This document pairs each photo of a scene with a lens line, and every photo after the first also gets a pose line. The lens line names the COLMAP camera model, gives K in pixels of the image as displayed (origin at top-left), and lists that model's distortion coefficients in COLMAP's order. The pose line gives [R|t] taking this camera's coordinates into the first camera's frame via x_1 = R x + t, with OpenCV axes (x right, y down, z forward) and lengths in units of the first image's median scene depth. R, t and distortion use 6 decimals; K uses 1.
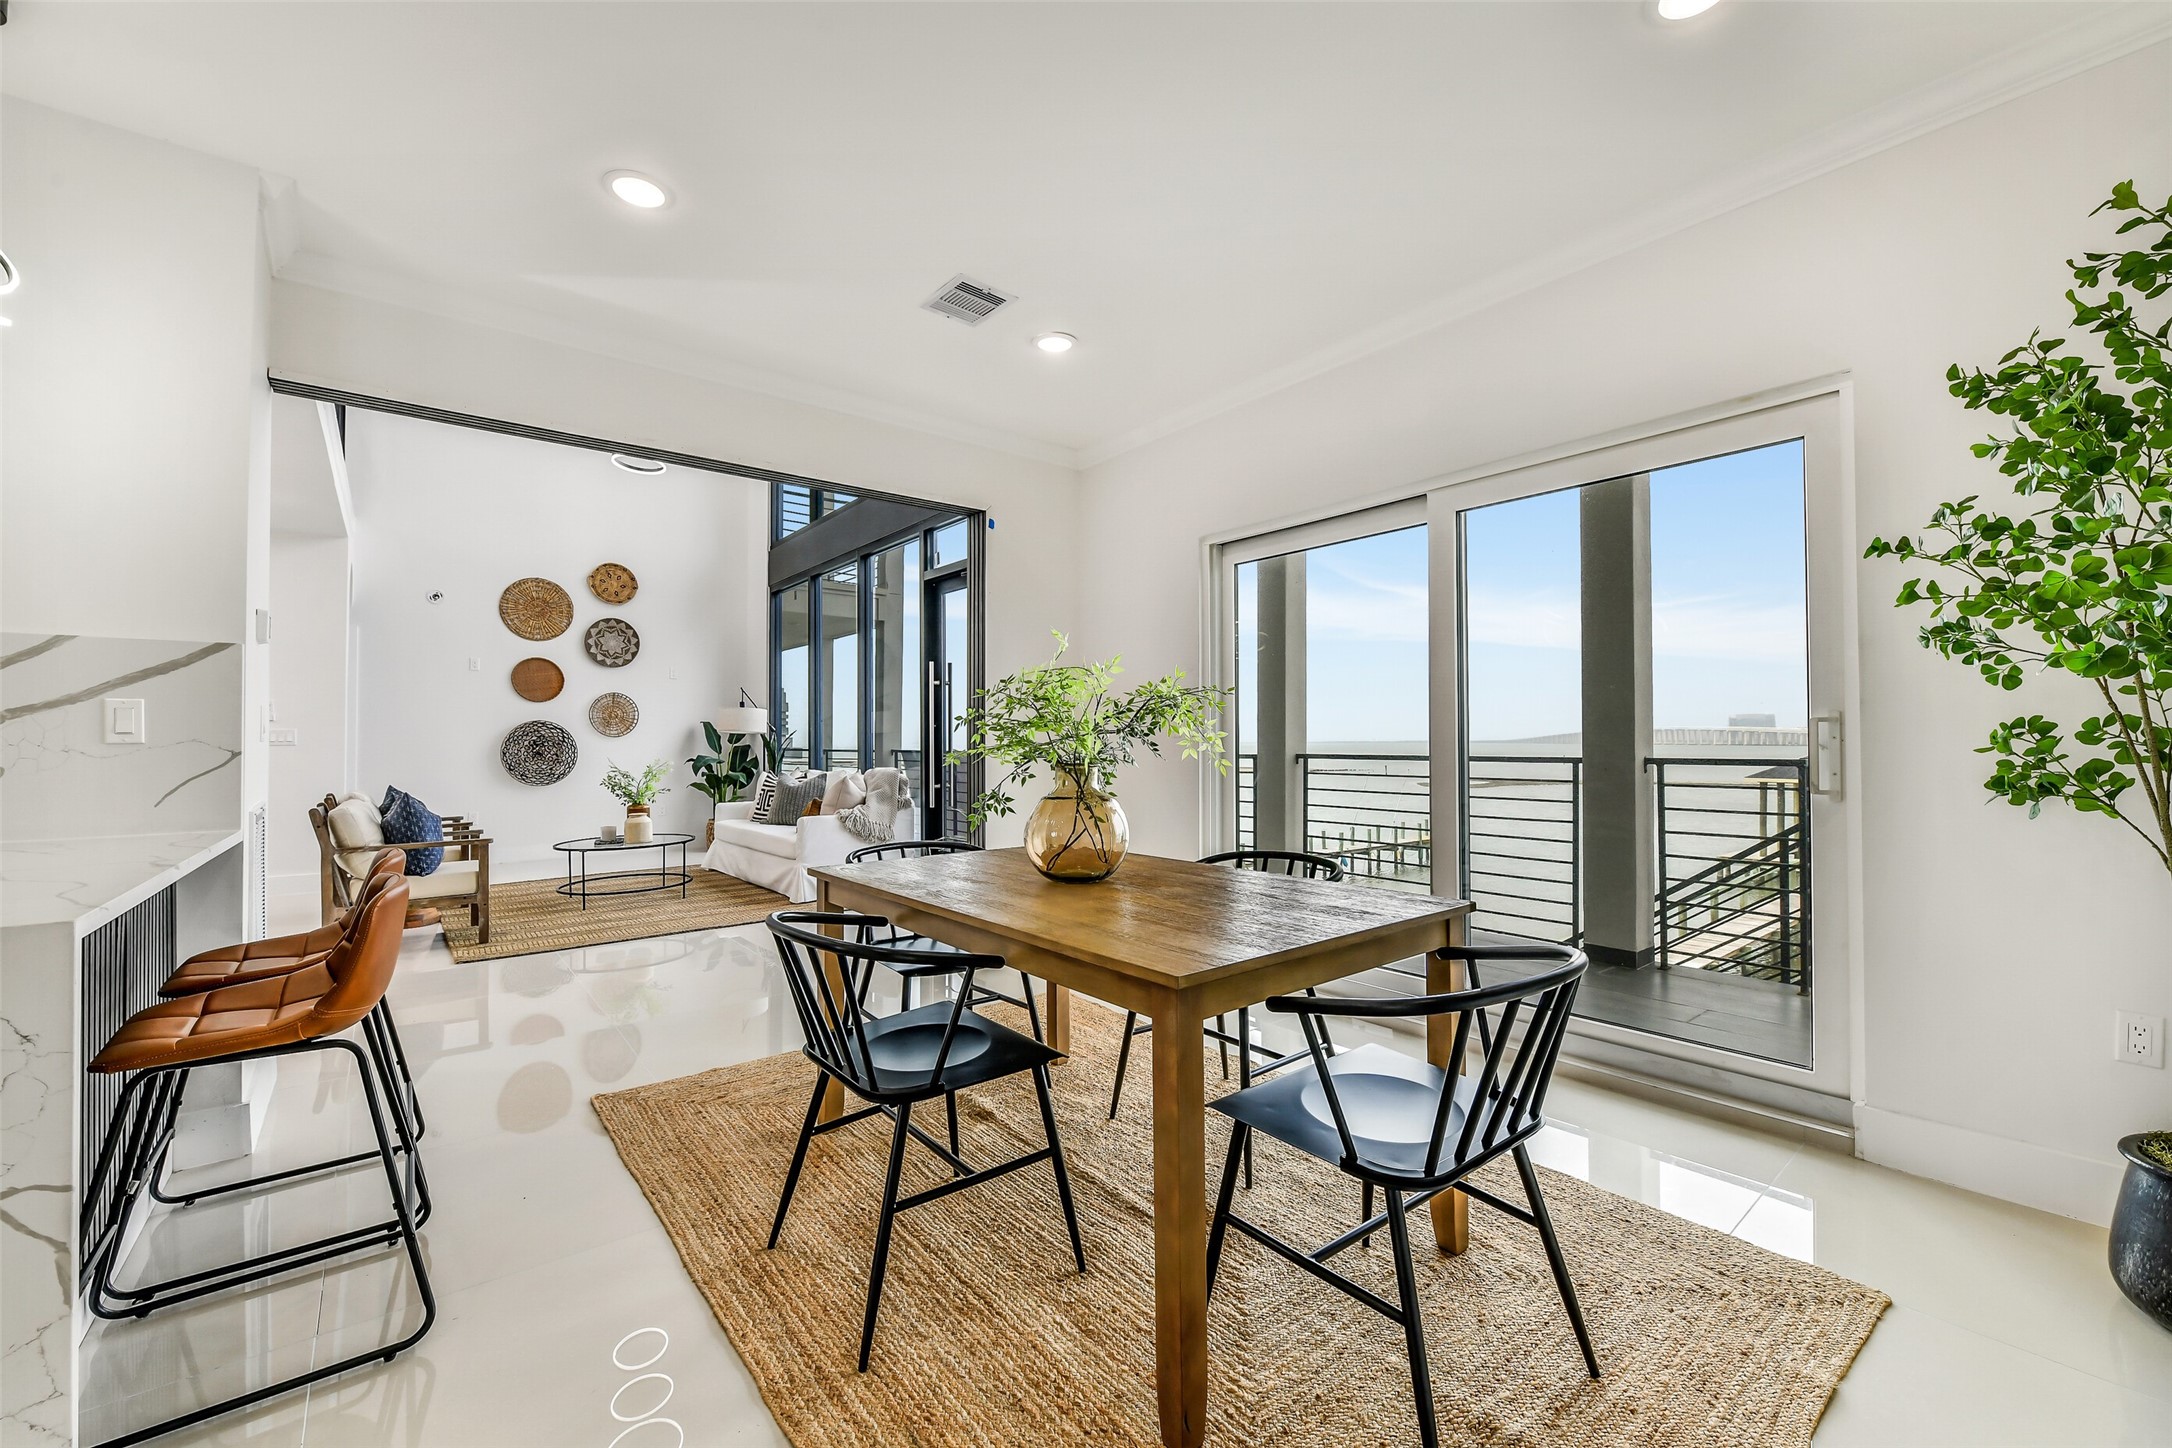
lens RADIAL K [[863.9, 0, 1082.1], [0, 863.9, 727.6], [0, 0, 1]] dist [-0.004330, -0.000999]
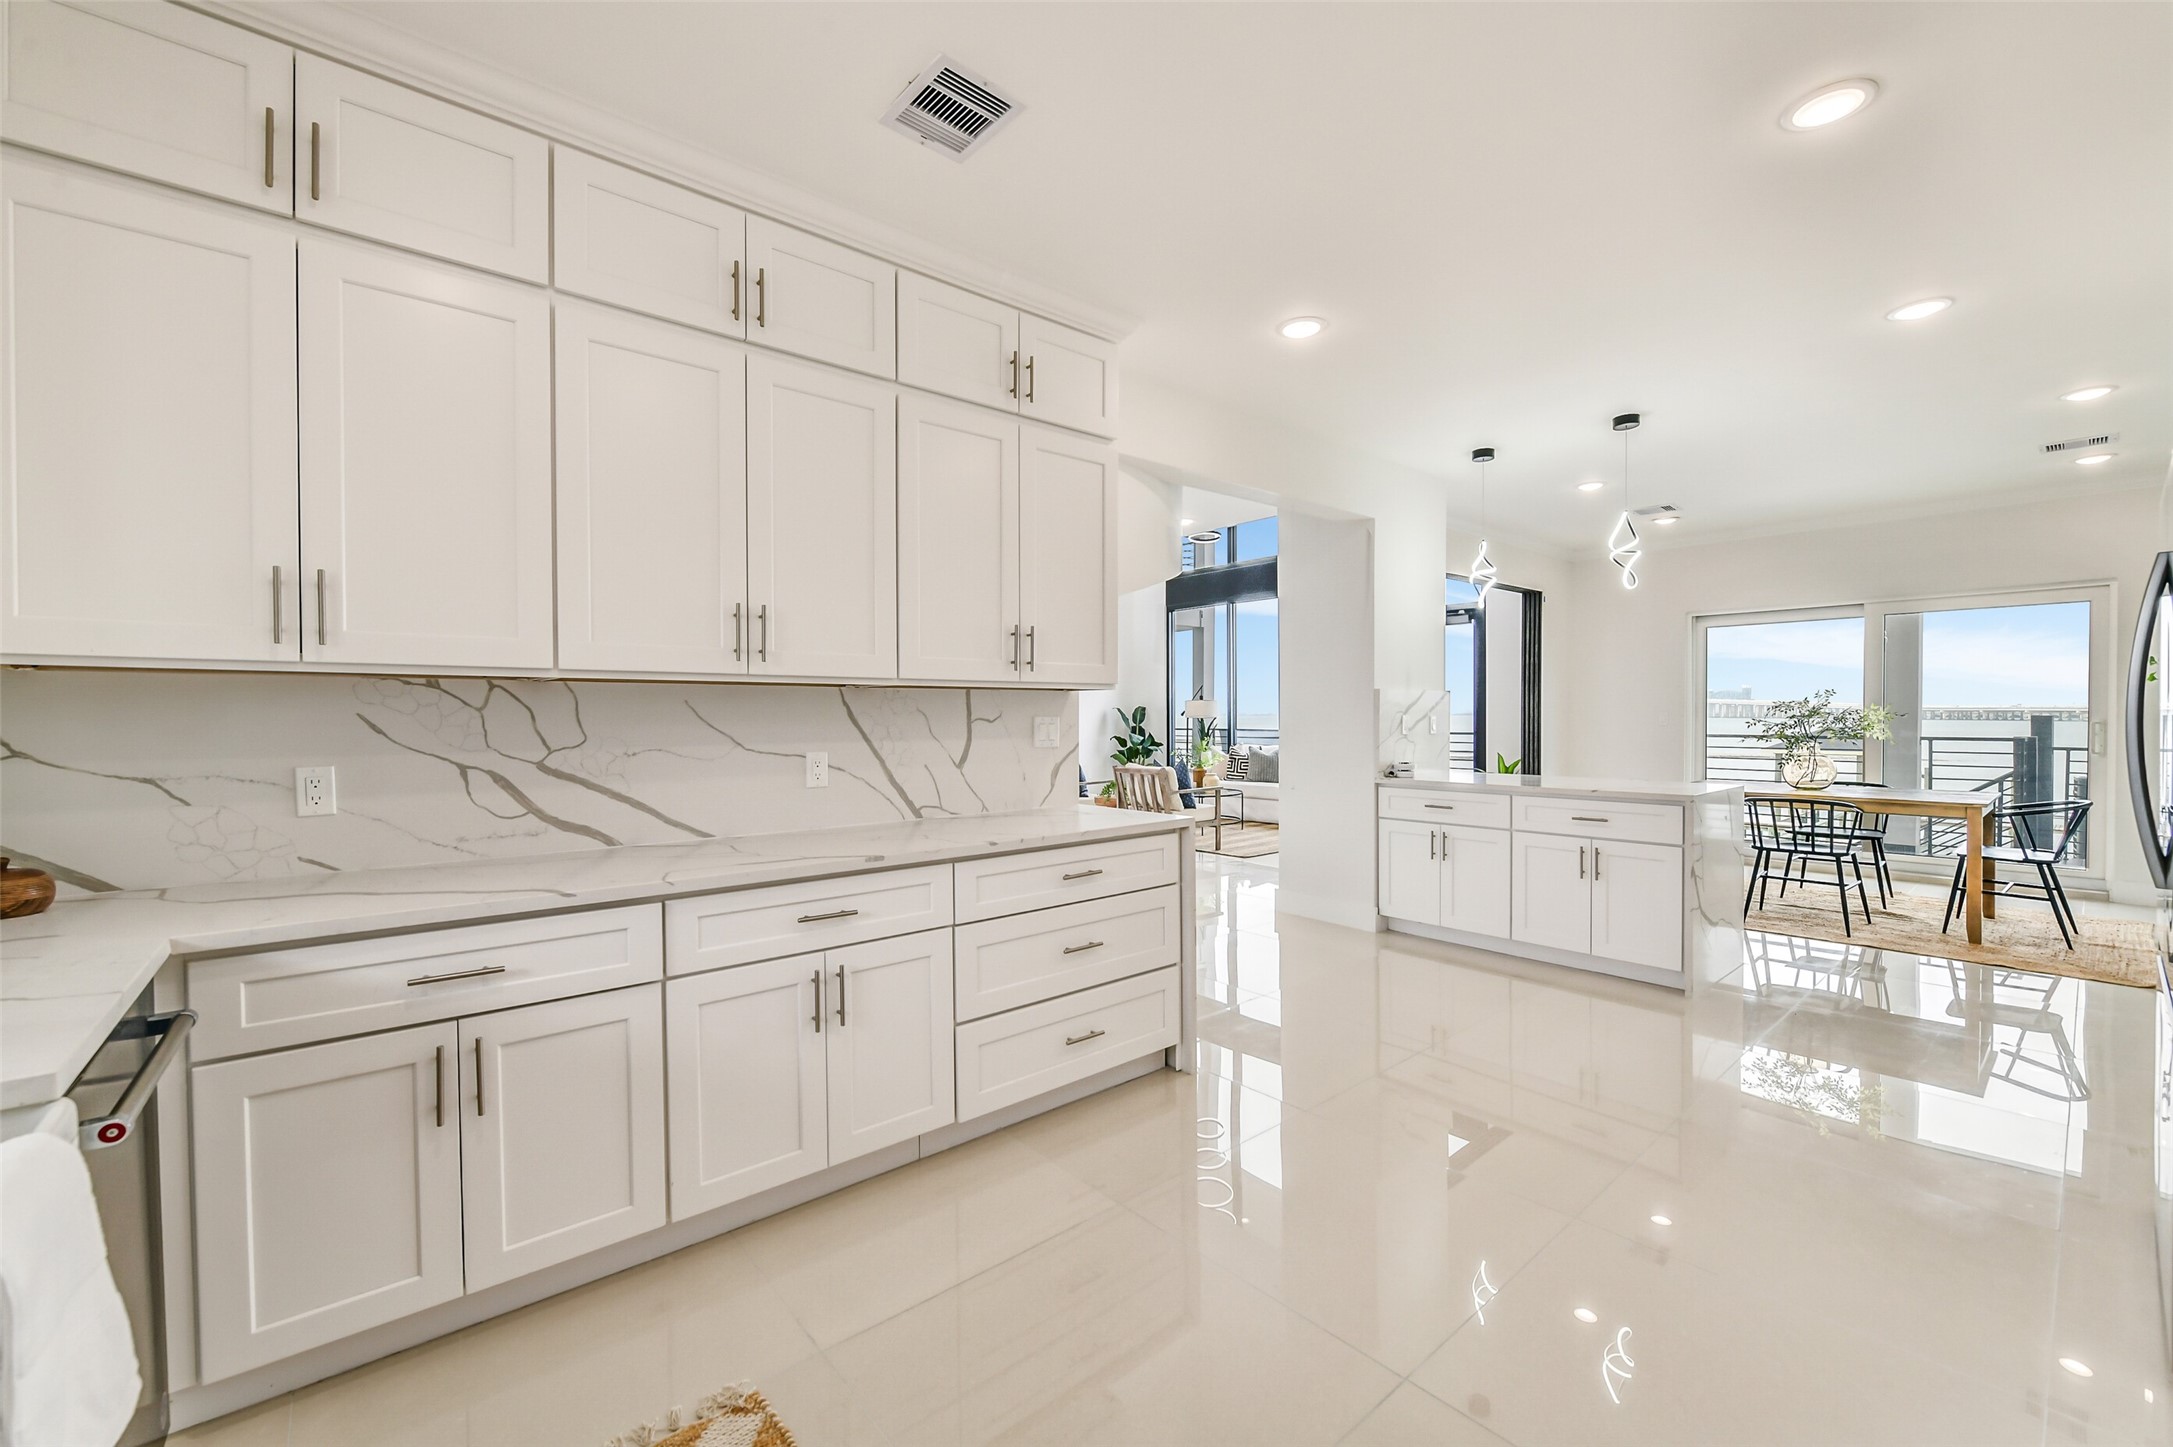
lens RADIAL K [[864.3, 0, 1082.6], [0, 864.3, 727.2], [0, 0, 1]] dist [-0.004330, -0.000999]
pose [[0.999368, -0.002075, 0.035494, -1.453617], [0.000944, 0.999491, 0.031876, -0.054633], [-0.035542, -0.031823, 0.998861, -0.909801]]
